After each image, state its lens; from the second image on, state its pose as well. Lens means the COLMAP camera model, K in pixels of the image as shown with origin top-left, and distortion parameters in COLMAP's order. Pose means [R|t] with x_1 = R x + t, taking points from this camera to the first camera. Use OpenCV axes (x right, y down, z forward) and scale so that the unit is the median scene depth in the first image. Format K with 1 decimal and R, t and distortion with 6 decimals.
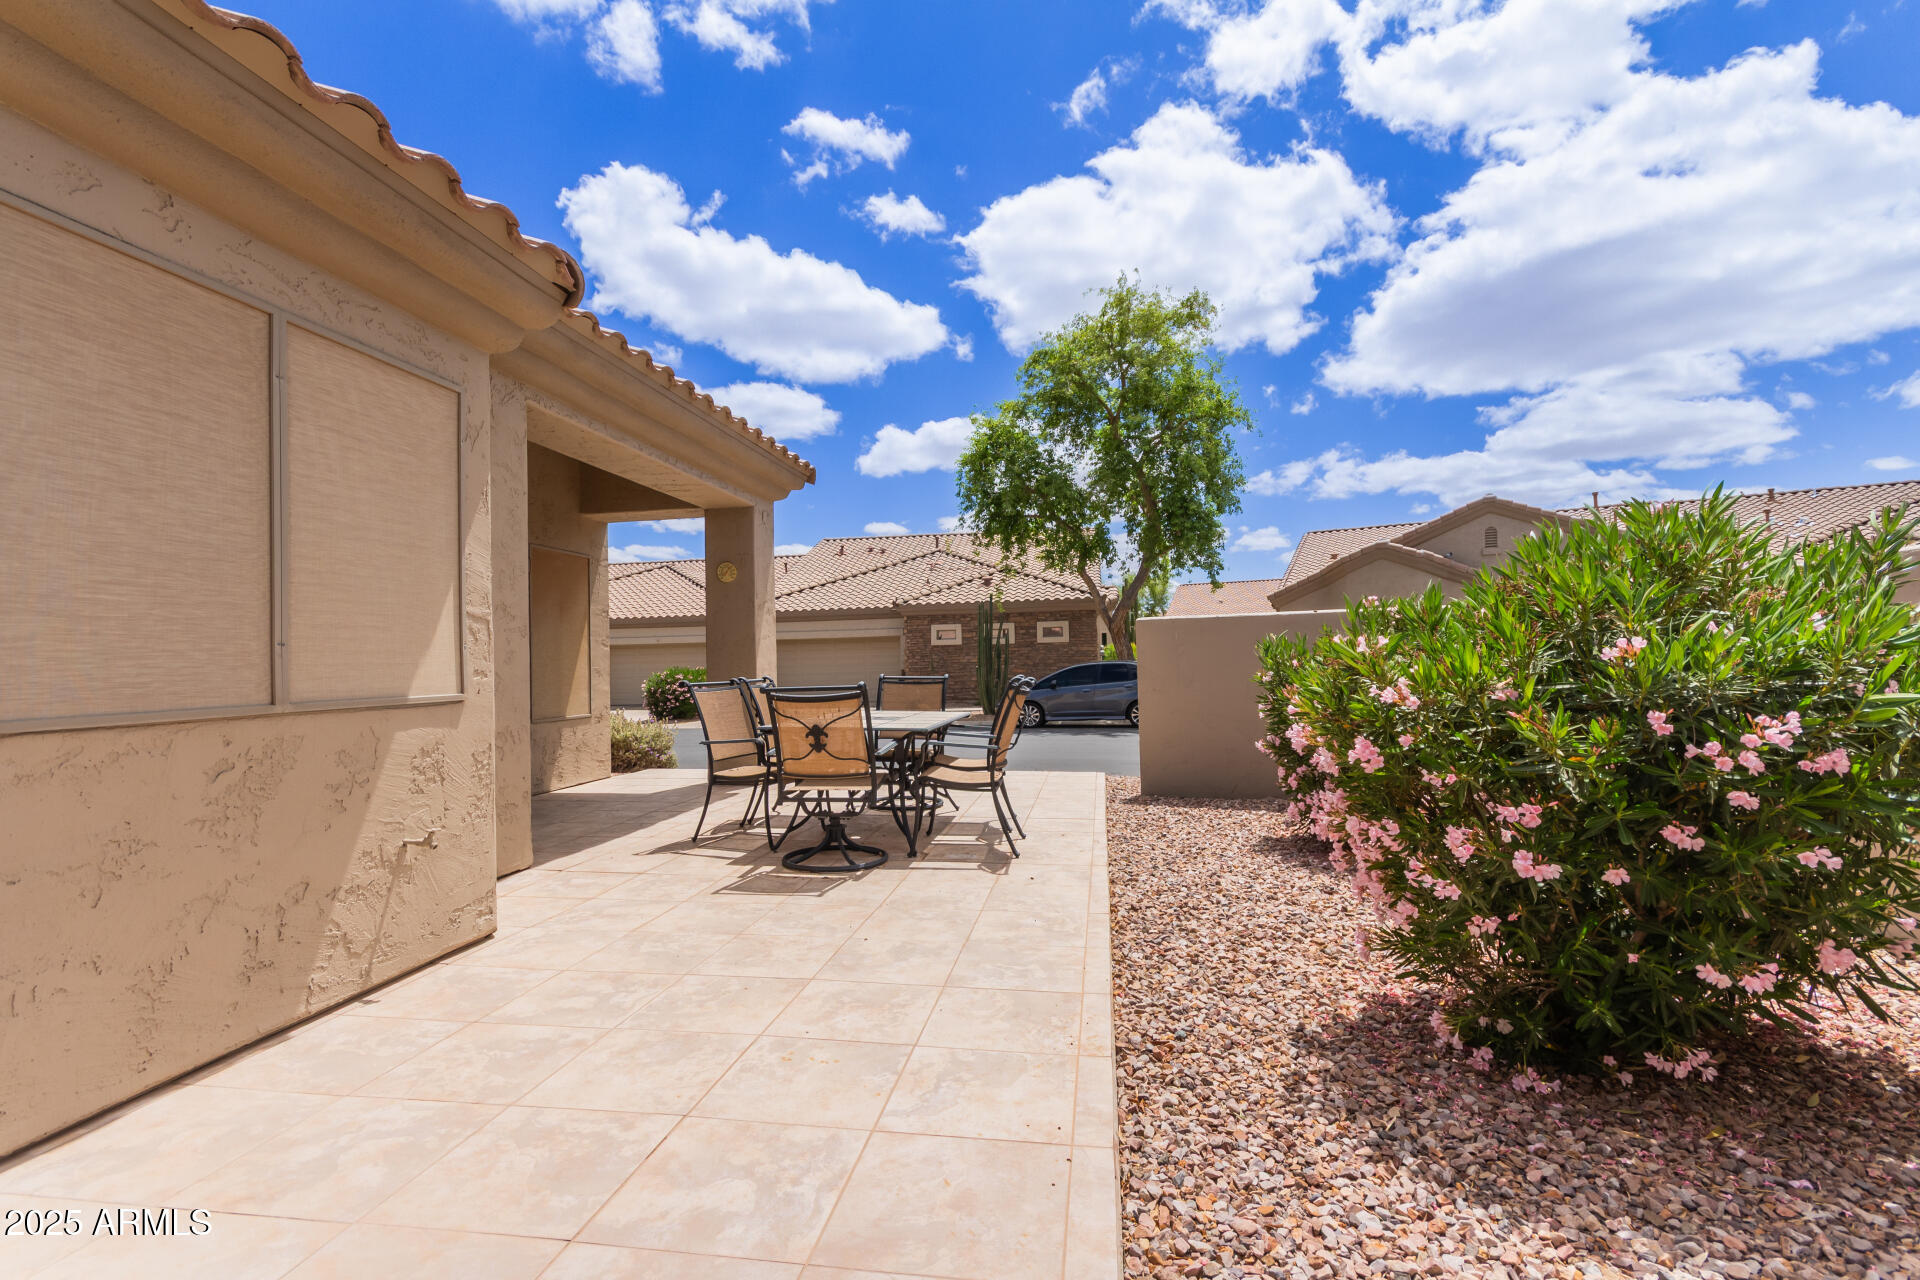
lens RADIAL K [[884.8, 0, 963.3], [0, 884.8, 622.4], [0, 0, 1]] dist [-0.001482, -0.000292]
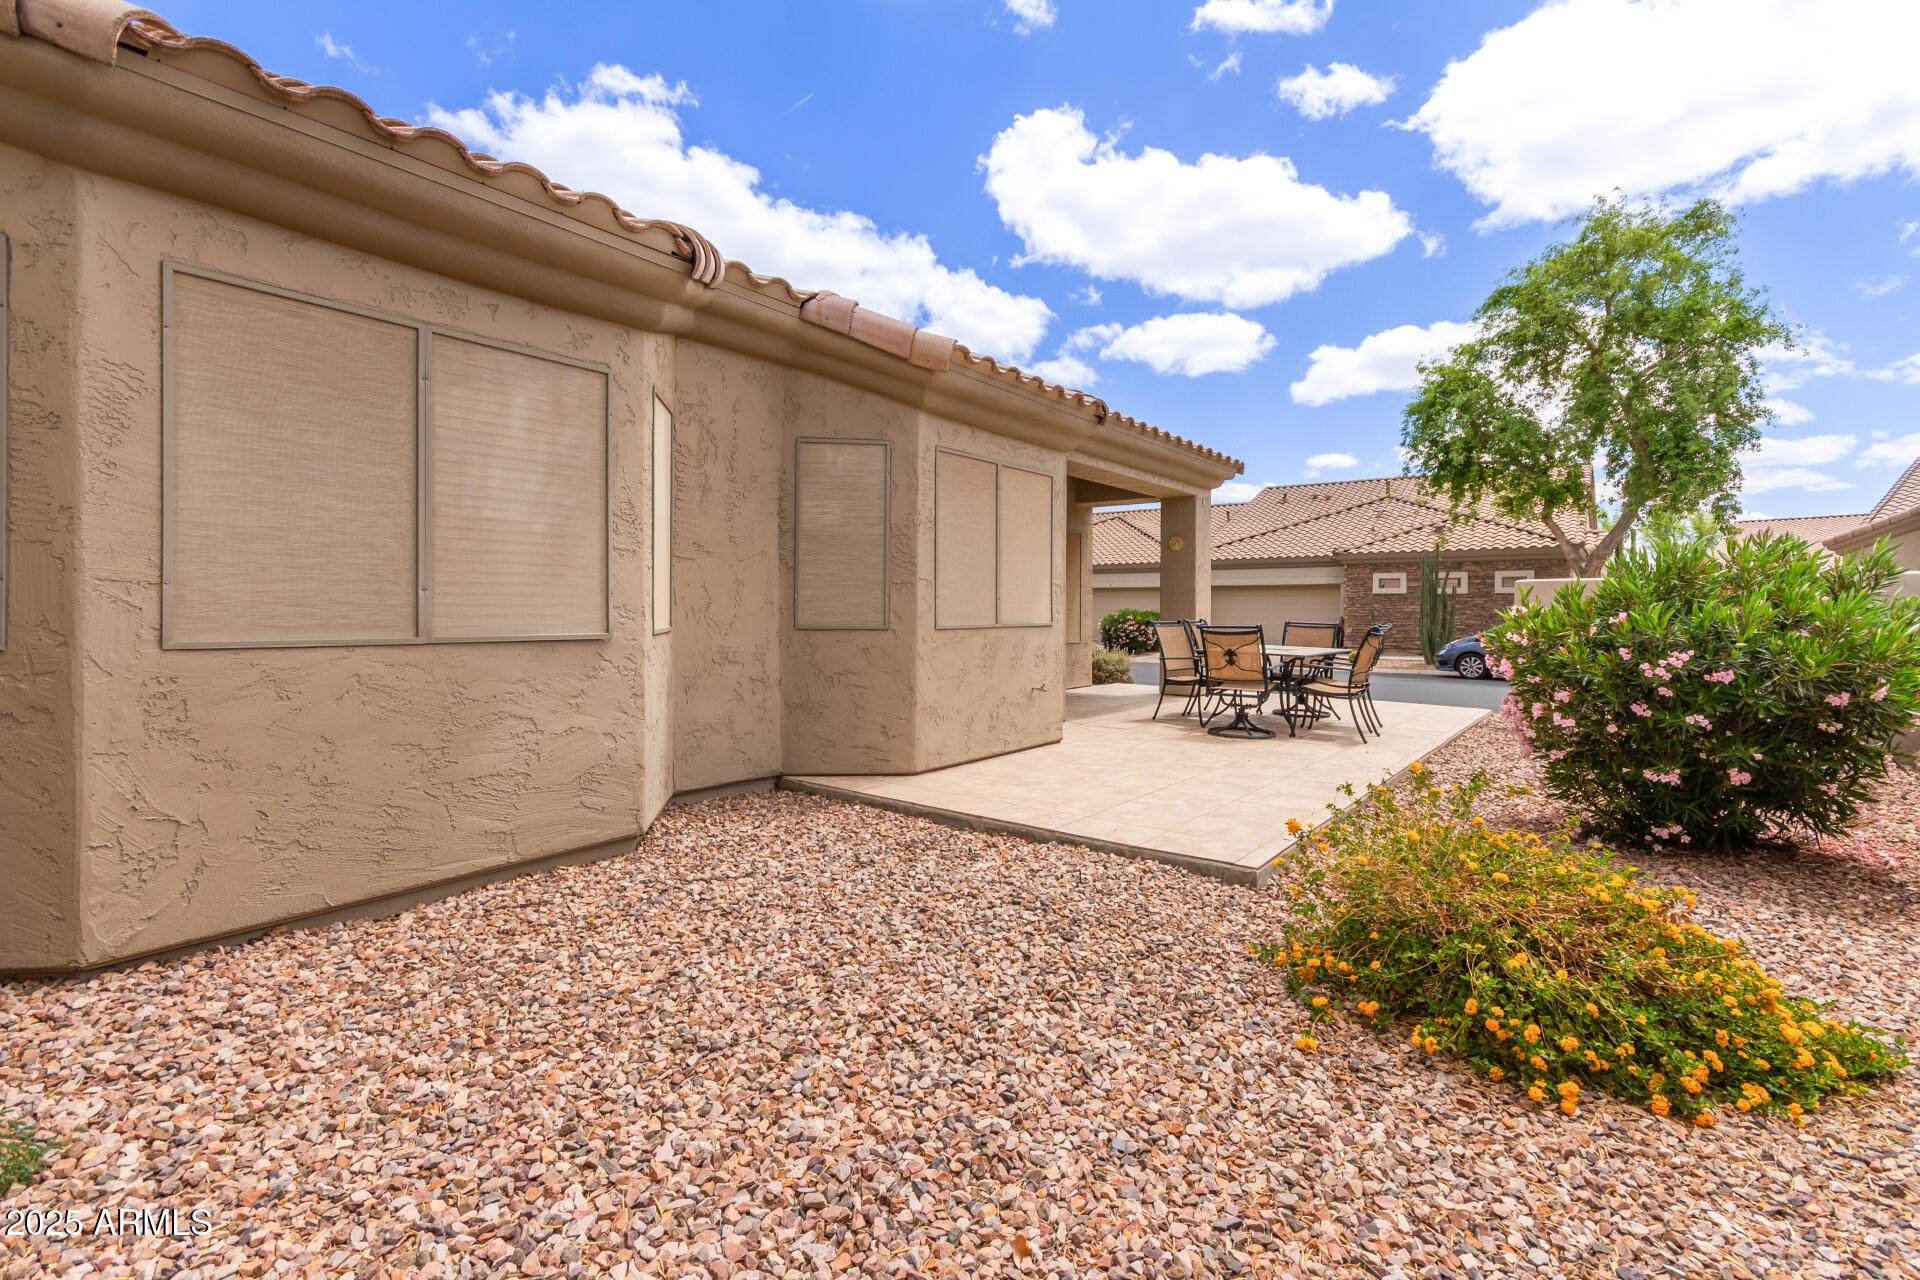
lens RADIAL K [[884.8, 0, 963.3], [0, 884.8, 622.4], [0, 0, 1]] dist [-0.001482, -0.000292]
pose [[0.882022, 0.033559, -0.470011, 0.145102], [-0.002867, 0.997825, 0.065864, -0.034774], [0.471199, -0.056746, 0.880200, -0.587016]]
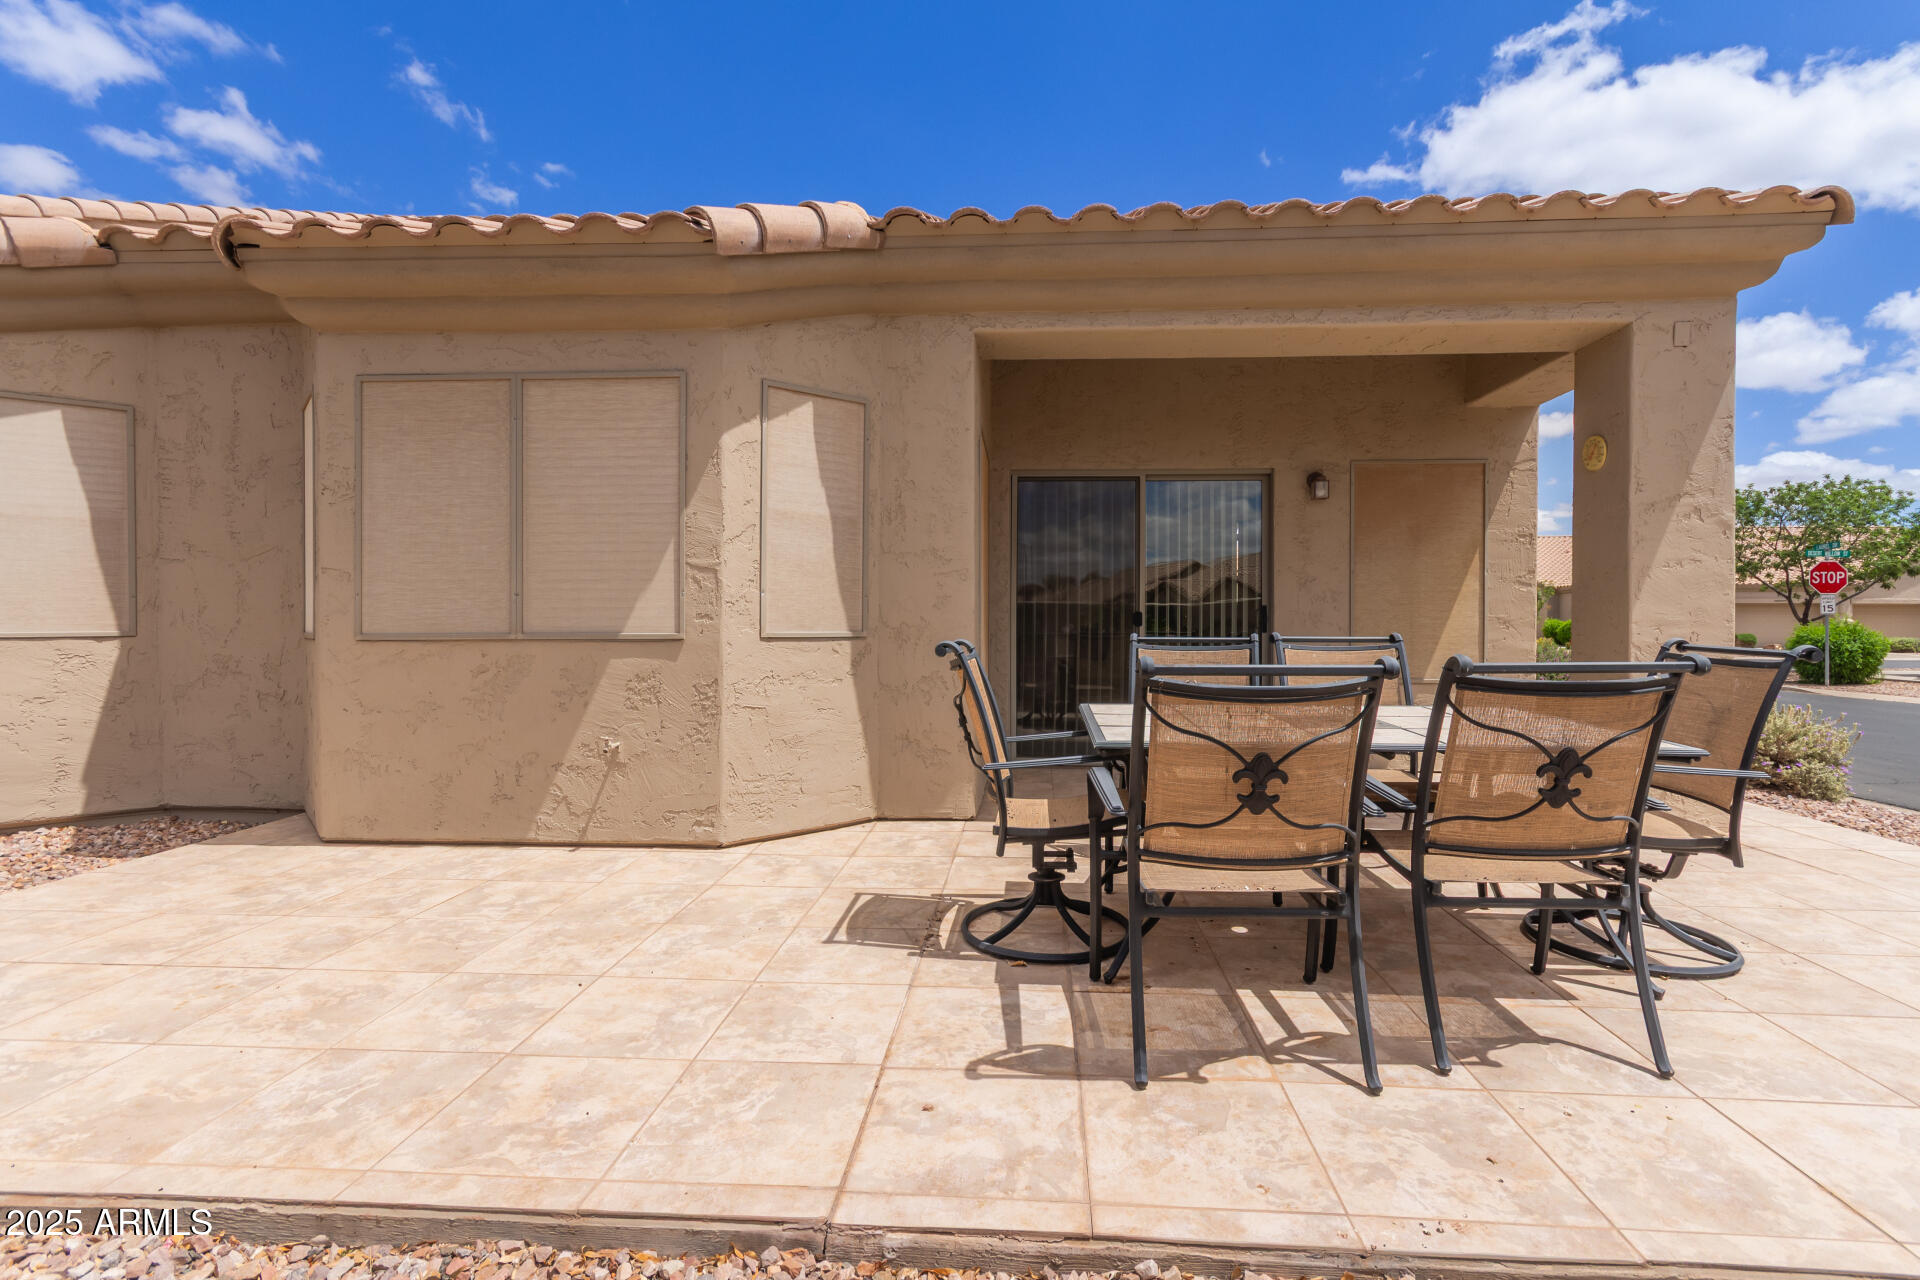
lens RADIAL K [[884.8, 0, 963.3], [0, 884.8, 622.4], [0, 0, 1]] dist [-0.001482, -0.000292]
pose [[0.101595, 0.022002, -0.994582, 0.399431], [0.042055, 0.998767, 0.026390, 0.031509], [0.993936, -0.044509, 0.100545, 0.775235]]
